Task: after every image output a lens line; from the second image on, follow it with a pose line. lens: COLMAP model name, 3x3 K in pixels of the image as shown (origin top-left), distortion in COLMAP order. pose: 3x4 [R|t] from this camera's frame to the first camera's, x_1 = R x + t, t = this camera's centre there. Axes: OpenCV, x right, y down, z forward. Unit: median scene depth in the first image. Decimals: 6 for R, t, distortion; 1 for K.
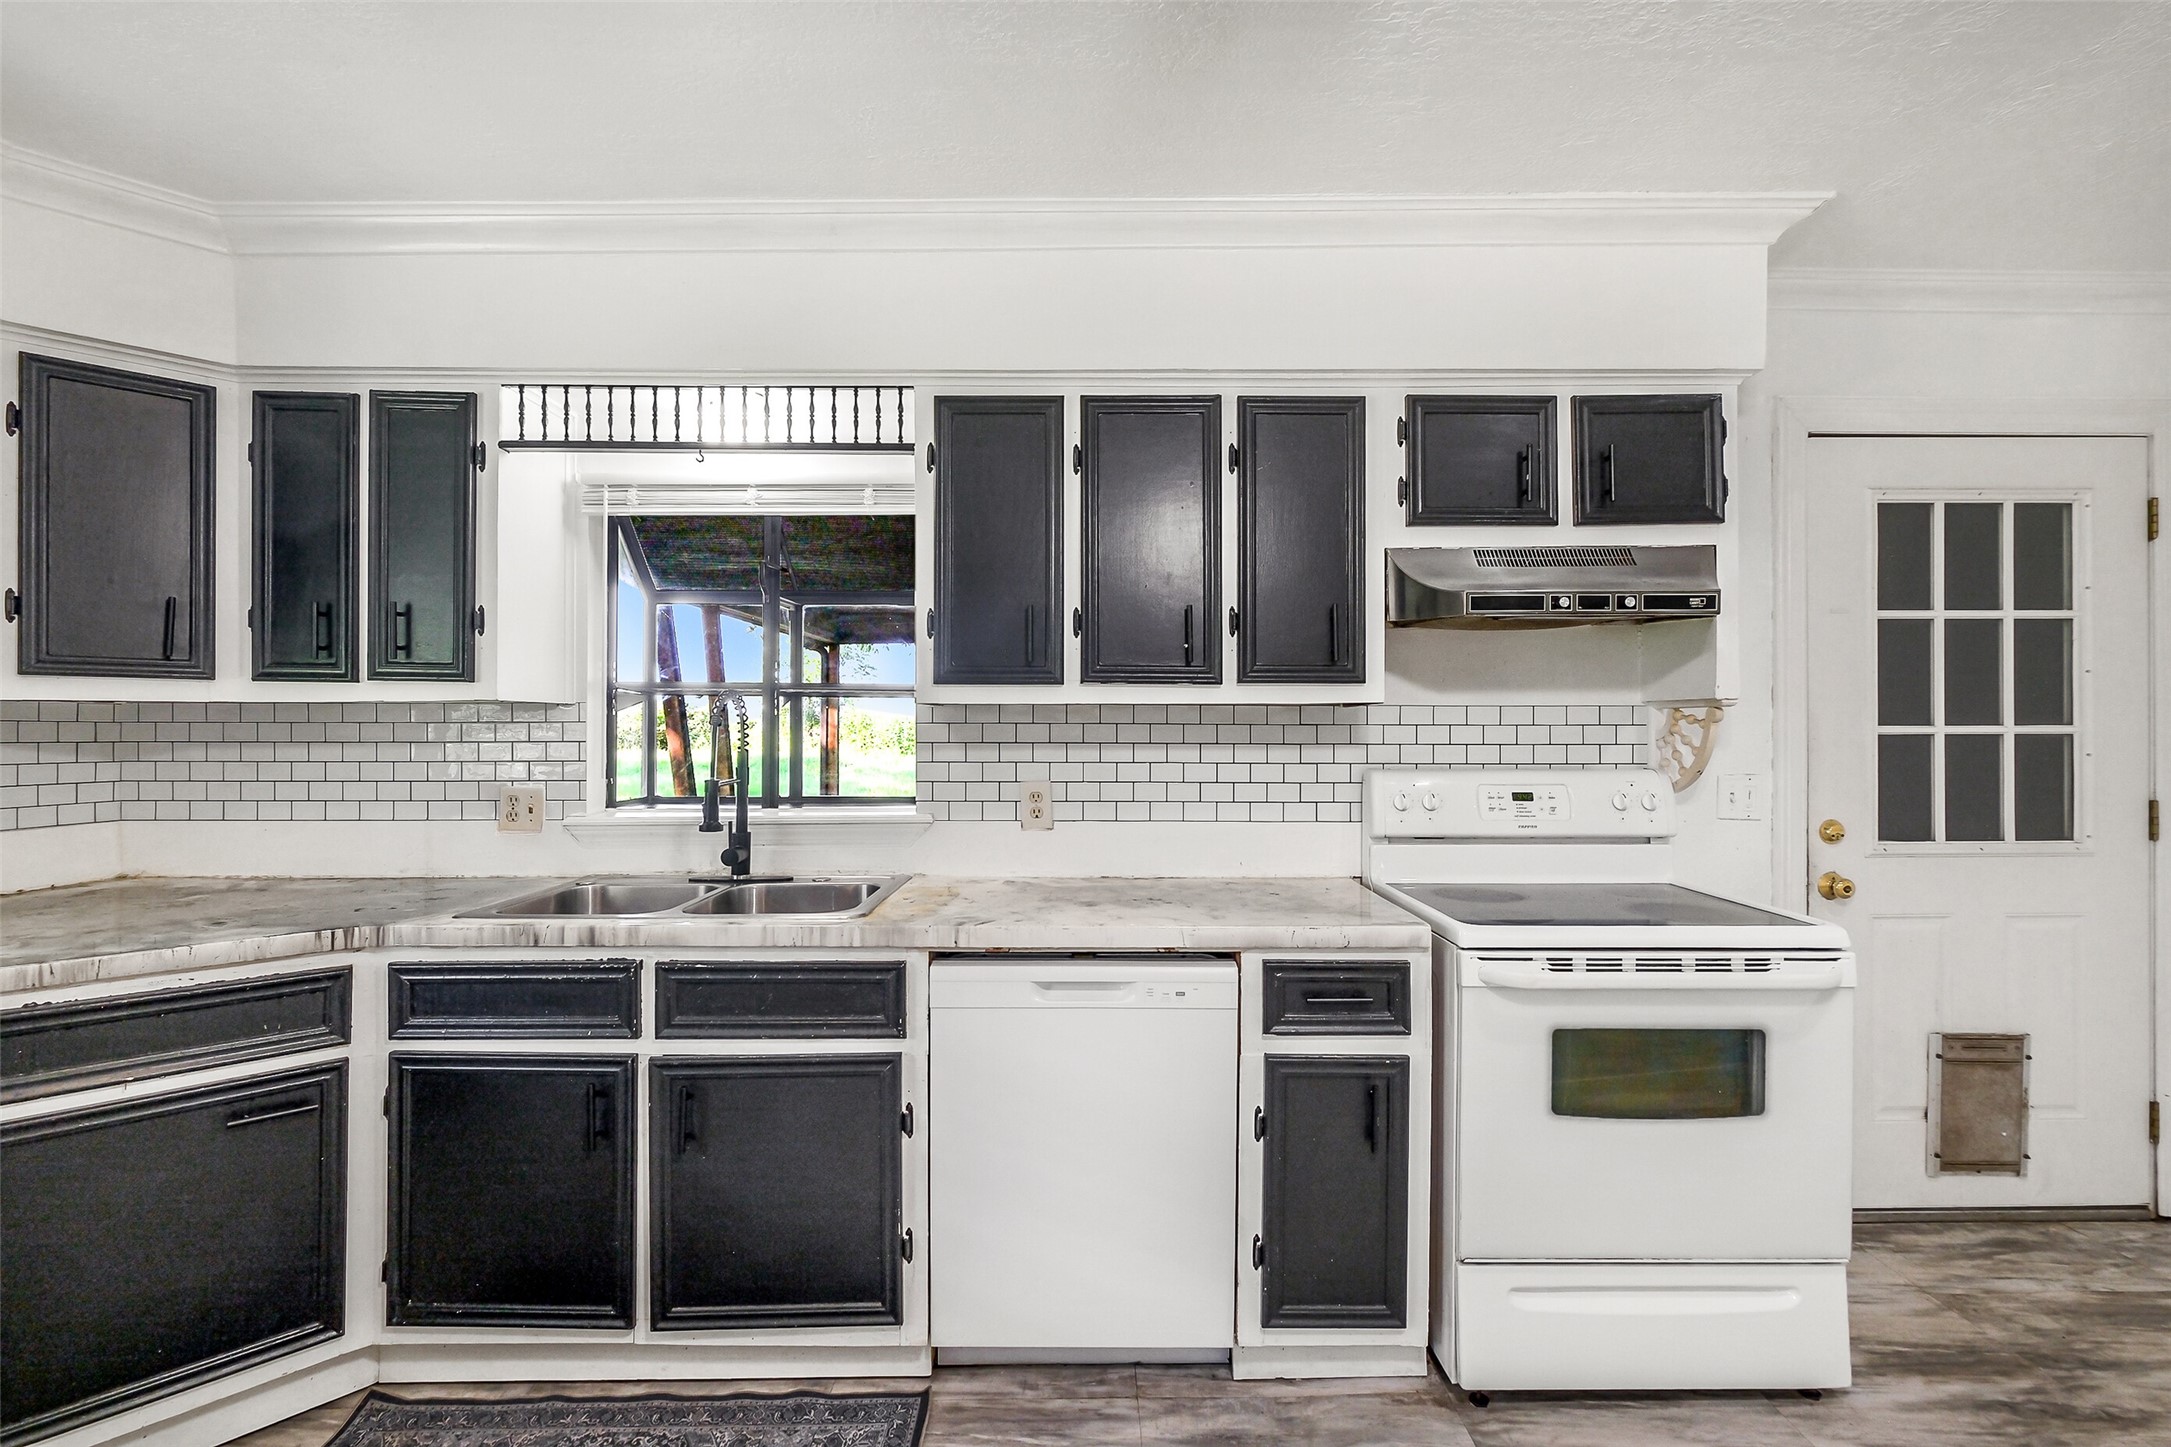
lens RADIAL K [[974.1, 0, 1082.0], [0, 974.1, 709.5], [0, 0, 1]] dist [-0.000647, -0.000004]
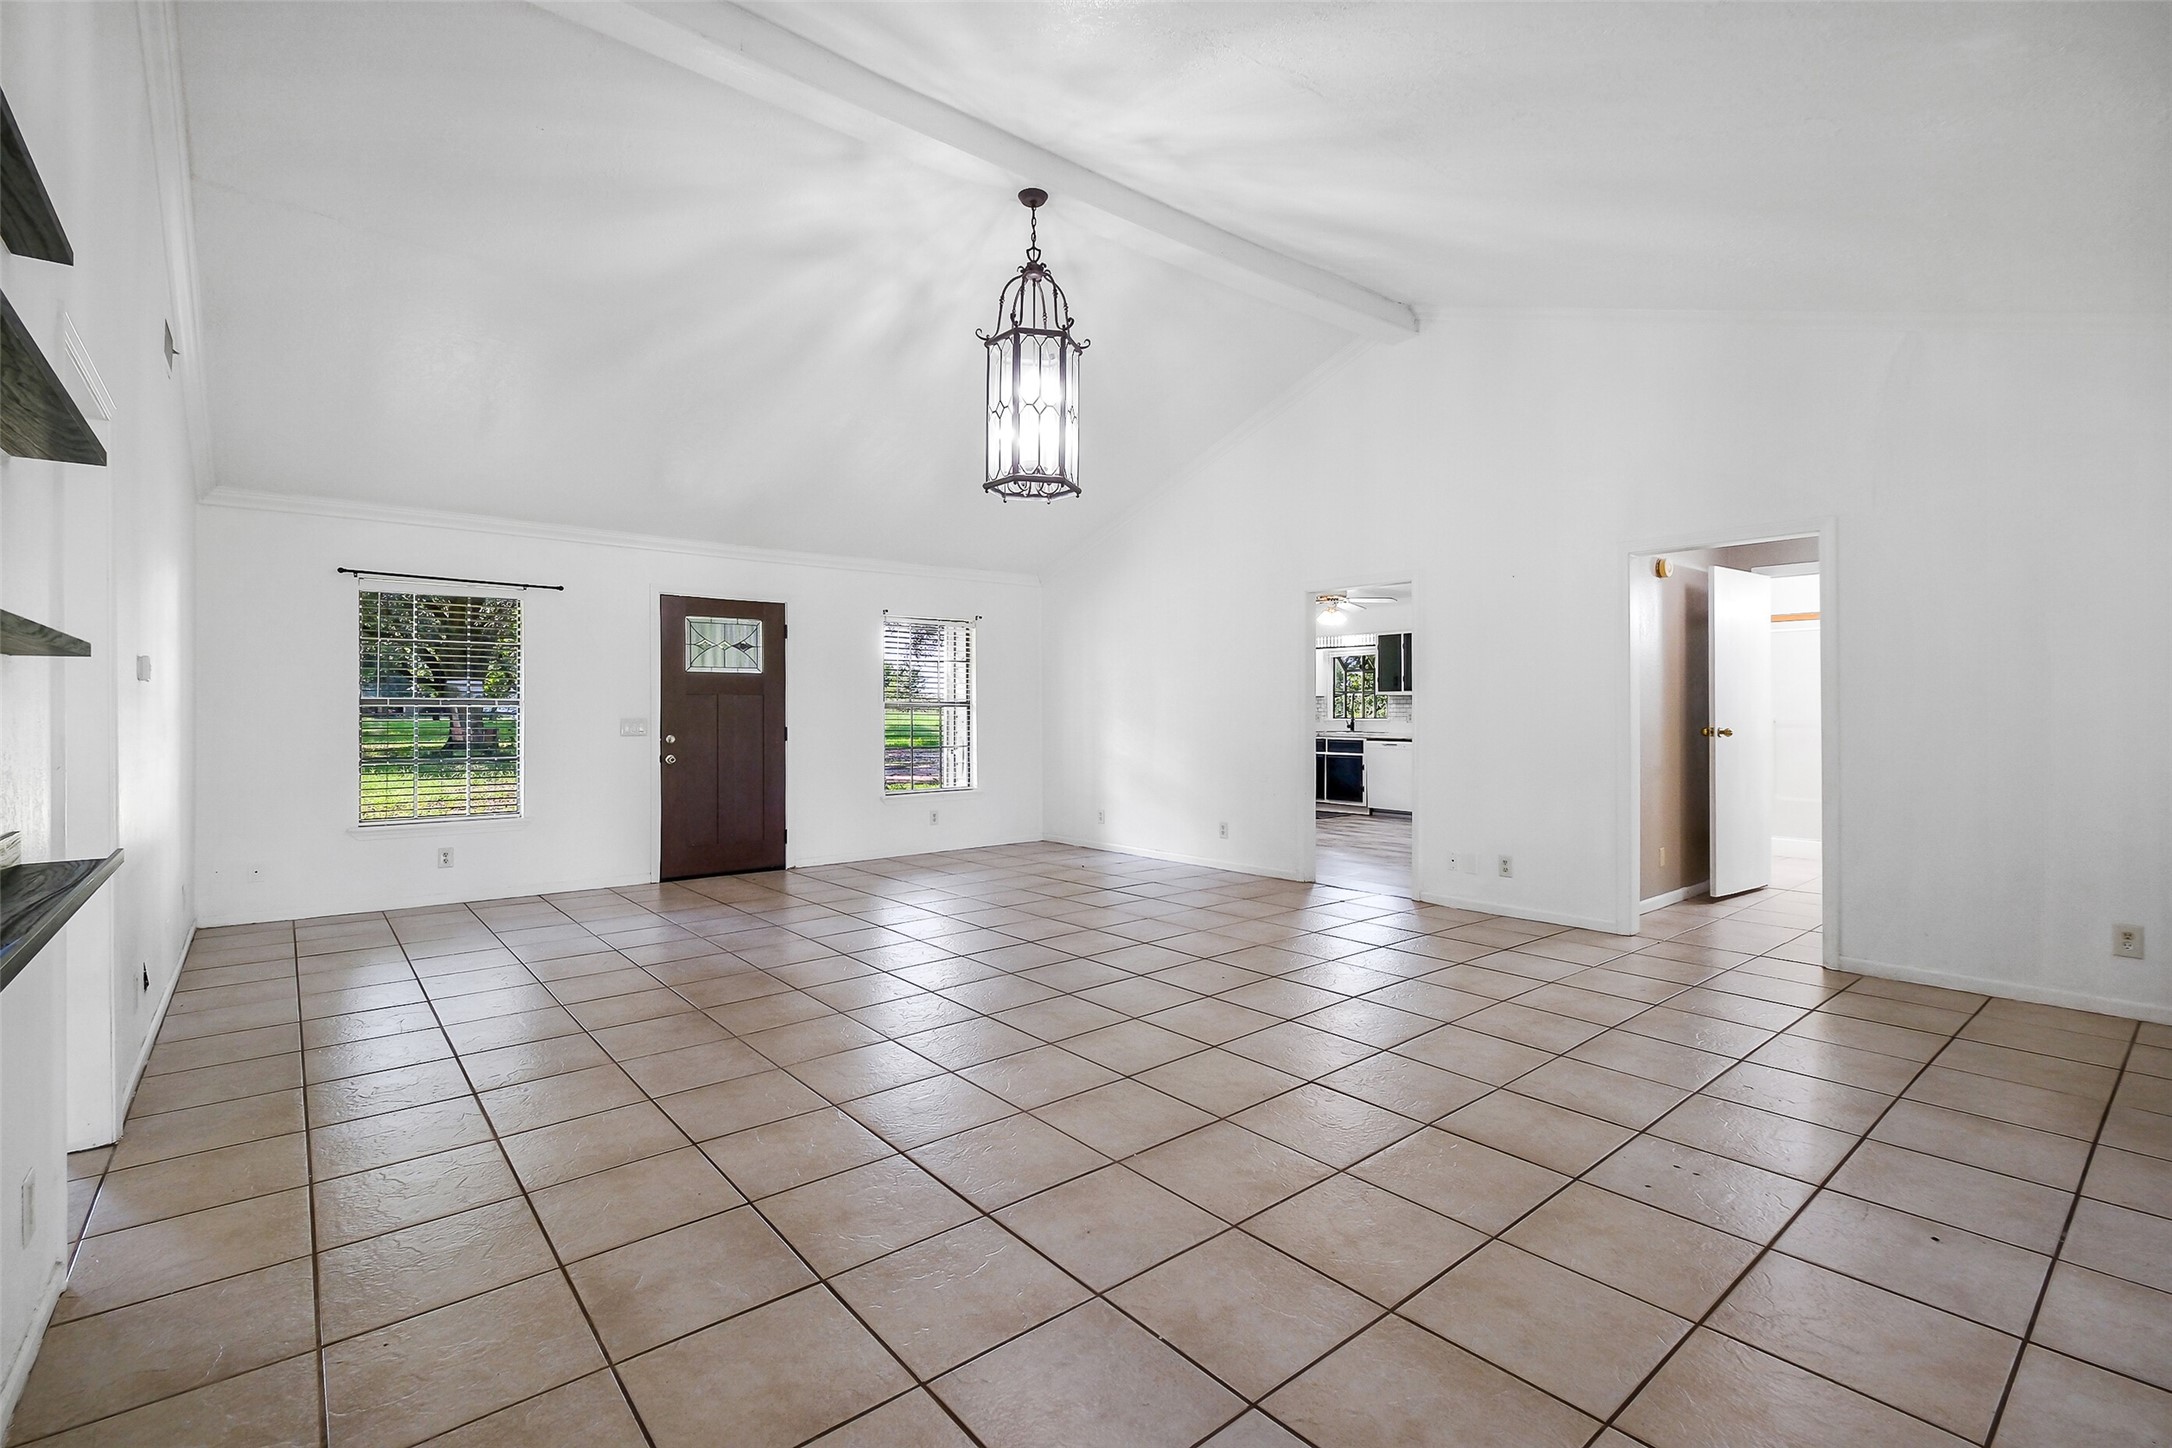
lens RADIAL K [[974.5, 0, 1085.1], [0, 974.5, 714.3], [0, 0, 1]] dist [-0.000647, -0.000004]
pose [[0.621627, 0.001970, -0.783311, 3.325232], [0.001486, 0.999992, 0.003694, 0.081870], [0.783312, -0.003460, 0.621620, -3.889435]]
